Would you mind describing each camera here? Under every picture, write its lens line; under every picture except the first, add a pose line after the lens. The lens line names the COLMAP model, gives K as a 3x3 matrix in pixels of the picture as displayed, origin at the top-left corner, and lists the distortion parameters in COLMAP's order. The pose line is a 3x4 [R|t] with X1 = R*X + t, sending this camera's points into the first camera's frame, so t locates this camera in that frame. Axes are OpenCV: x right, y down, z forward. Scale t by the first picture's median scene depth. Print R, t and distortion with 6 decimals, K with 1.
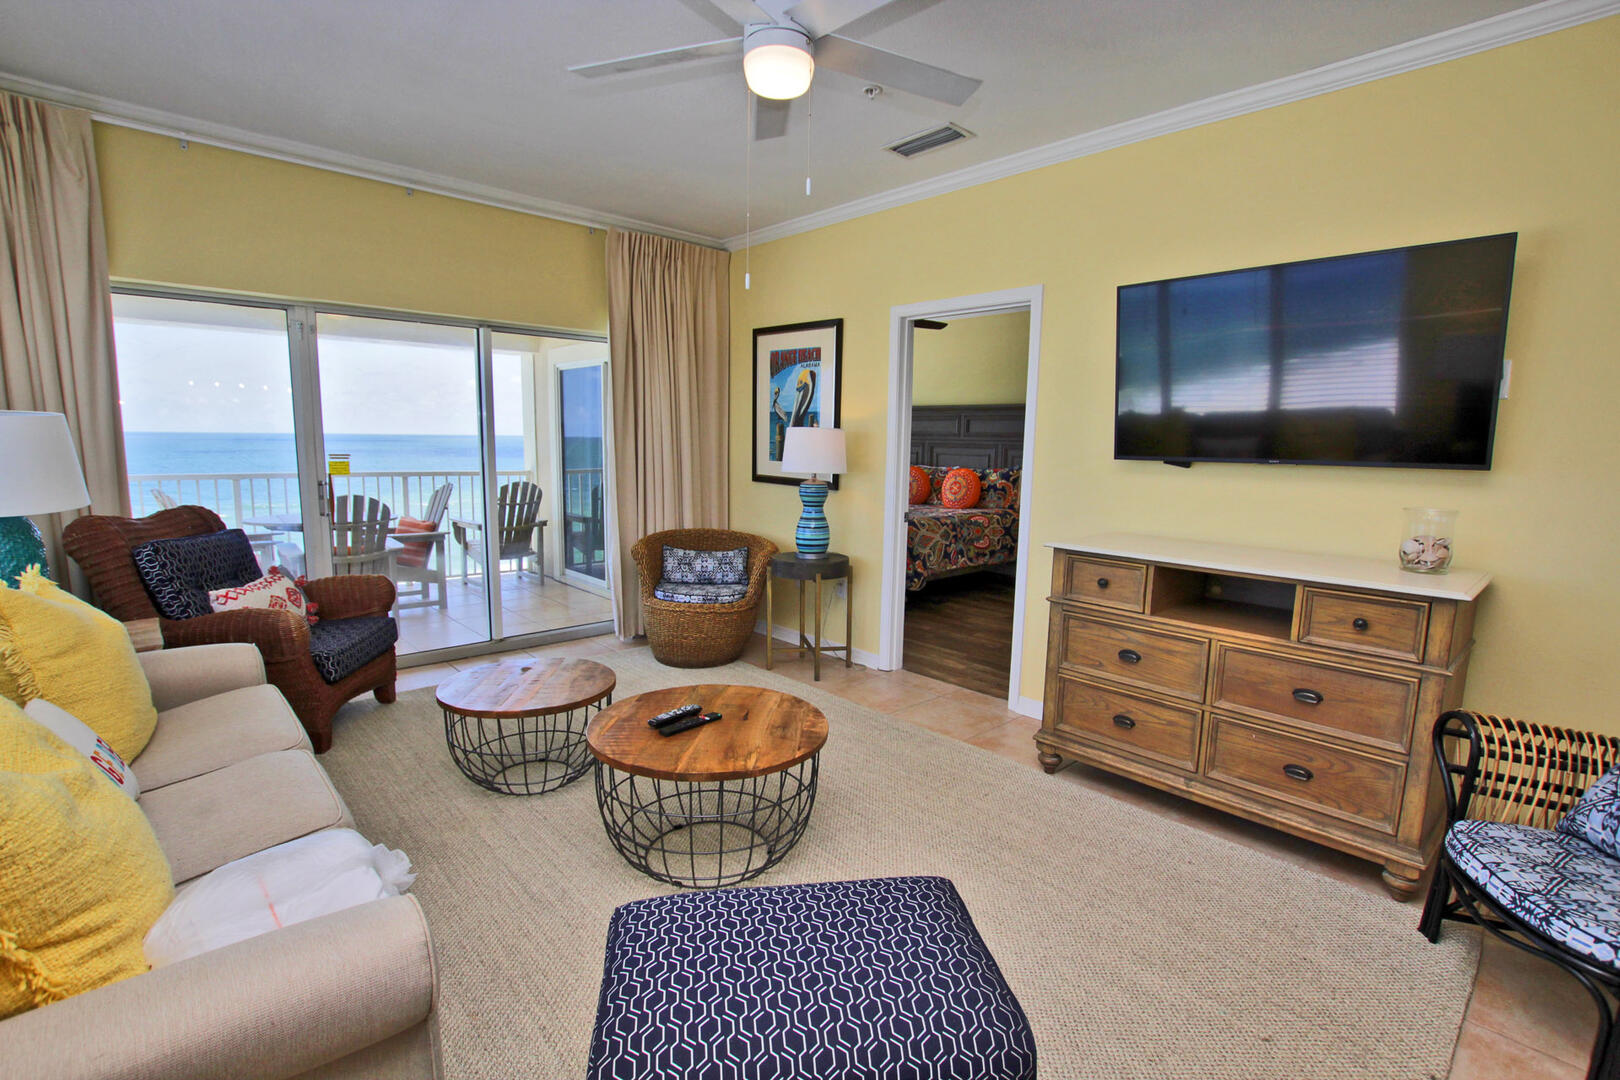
lens RADIAL K [[750.9, 0, 804.7], [0, 750.9, 549.5], [0, 0, 1]] dist [-0.036019, 0.006522]
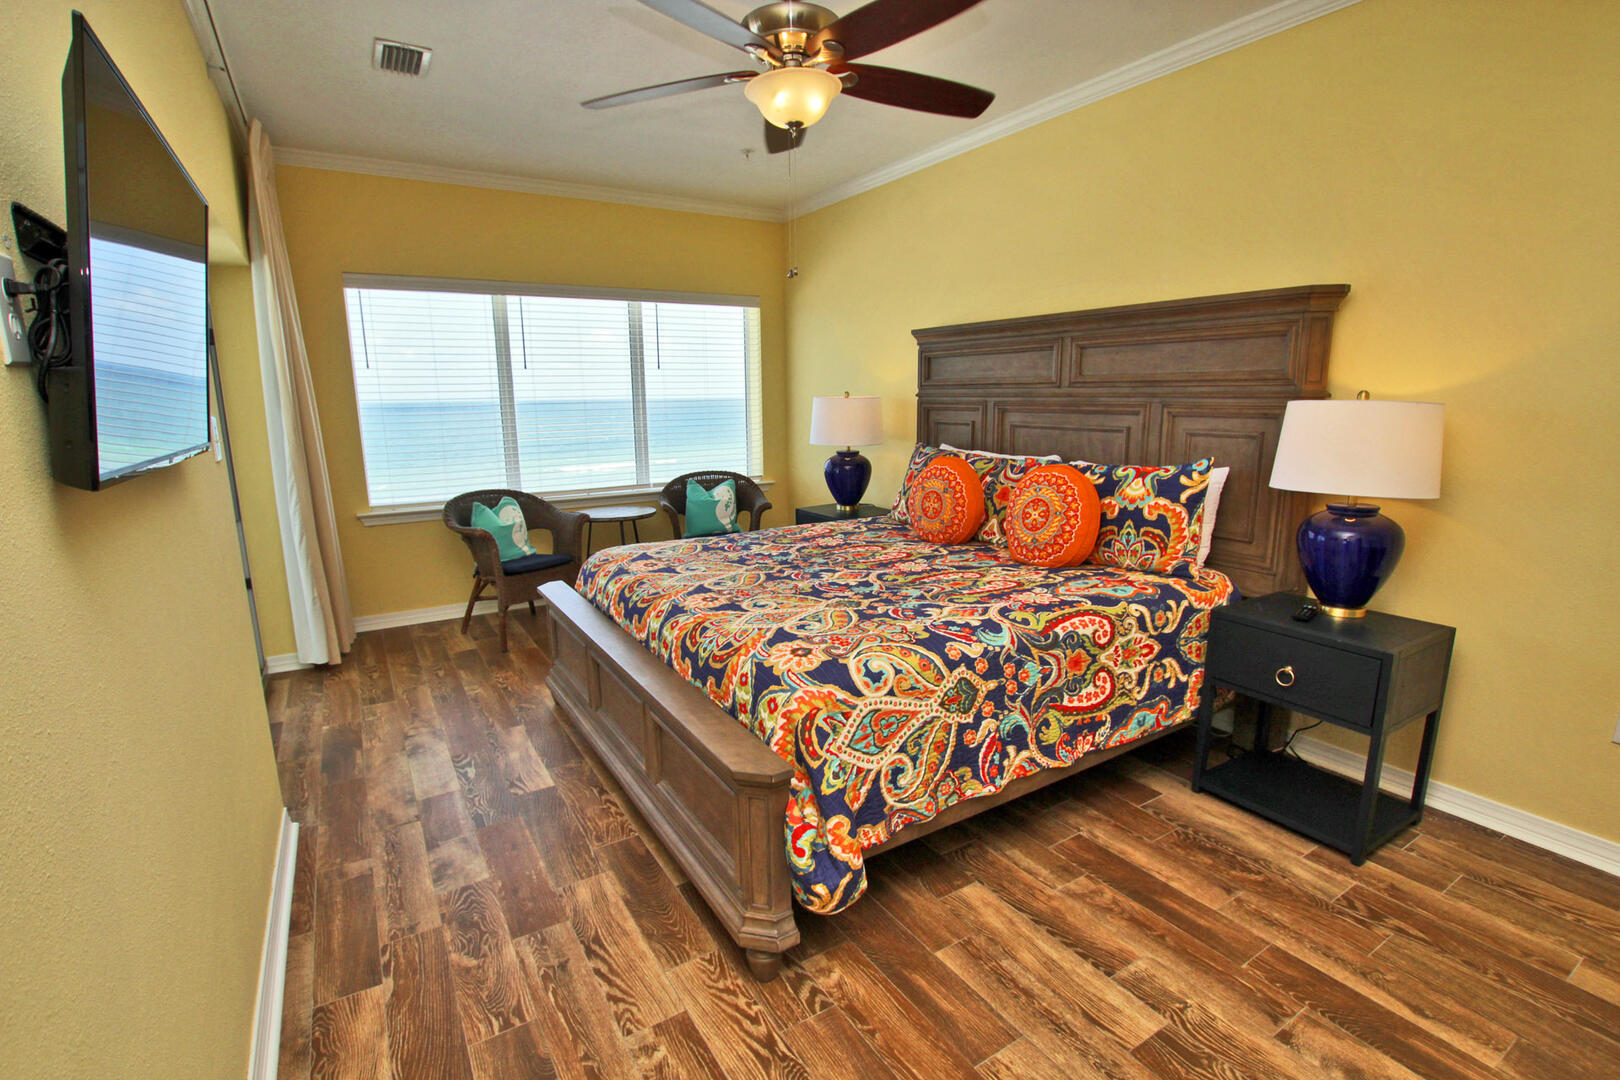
lens RADIAL K [[750.9, 0, 807.3], [0, 750.9, 547.6], [0, 0, 1]] dist [-0.036019, 0.006522]
pose [[0.982120, 0.014500, -0.187699, 0.239133], [-0.004650, 0.998594, 0.052813, -0.130254], [0.188201, -0.050996, 0.980806, 0.886513]]
